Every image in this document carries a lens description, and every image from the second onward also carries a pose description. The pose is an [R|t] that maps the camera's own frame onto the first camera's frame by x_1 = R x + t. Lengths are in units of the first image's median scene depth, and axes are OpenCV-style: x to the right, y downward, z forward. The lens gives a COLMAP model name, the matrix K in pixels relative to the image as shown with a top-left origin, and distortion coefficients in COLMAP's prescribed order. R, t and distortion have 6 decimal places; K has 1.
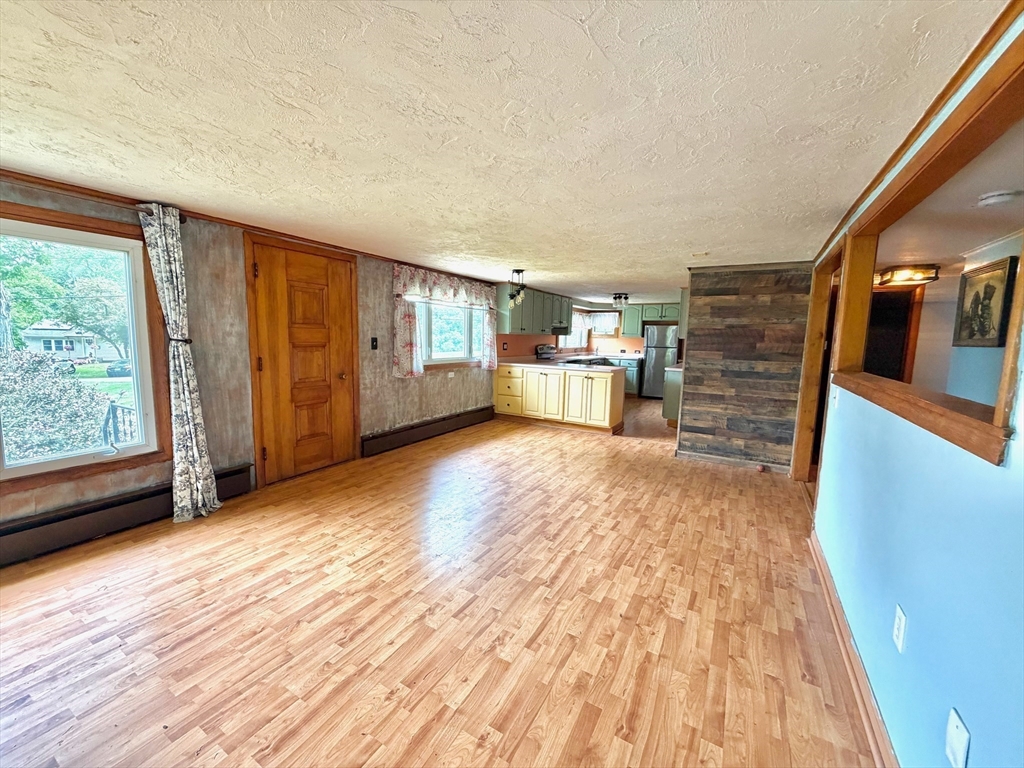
lens RADIAL K [[408.9, 0, 512.2], [0, 408.9, 382.3], [0, 0, 1]] dist [-0.002199, -0.000189]
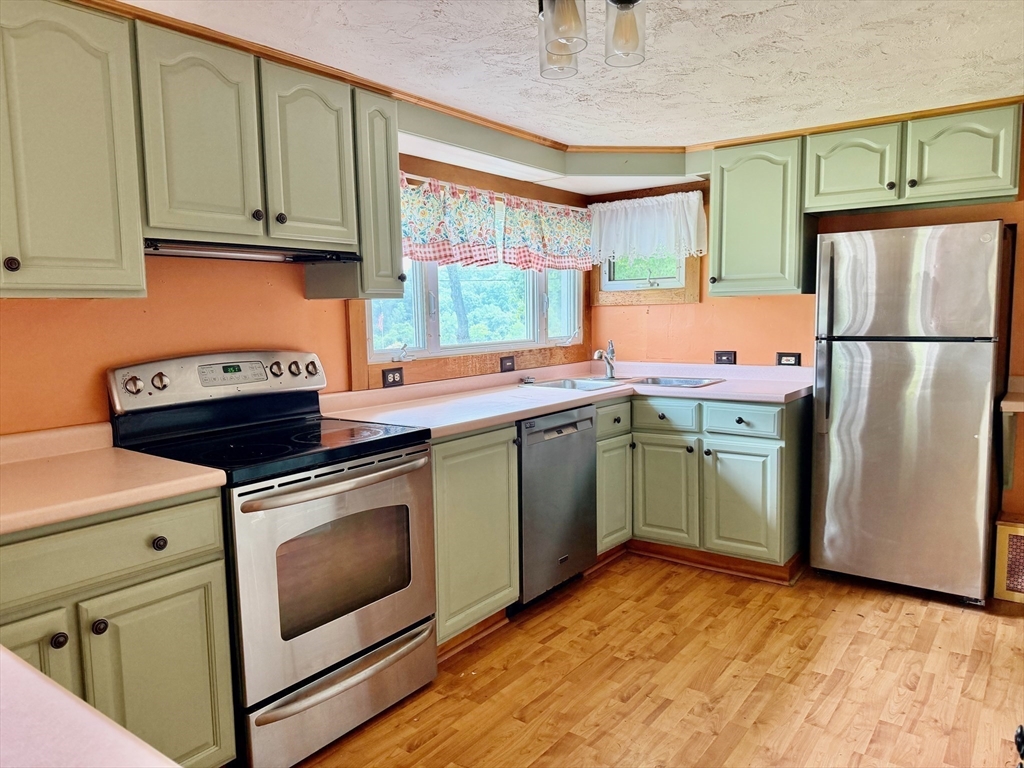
lens RADIAL K [[727.6, 0, 512.1], [0, 727.6, 385.0], [0, 0, 1]] dist [0.007335, 0.000815]
pose [[0.989829, -0.034890, -0.137921, 0.211853], [0.033400, 0.999356, -0.013106, -0.060133], [0.138289, 0.008367, 0.990357, 0.589461]]
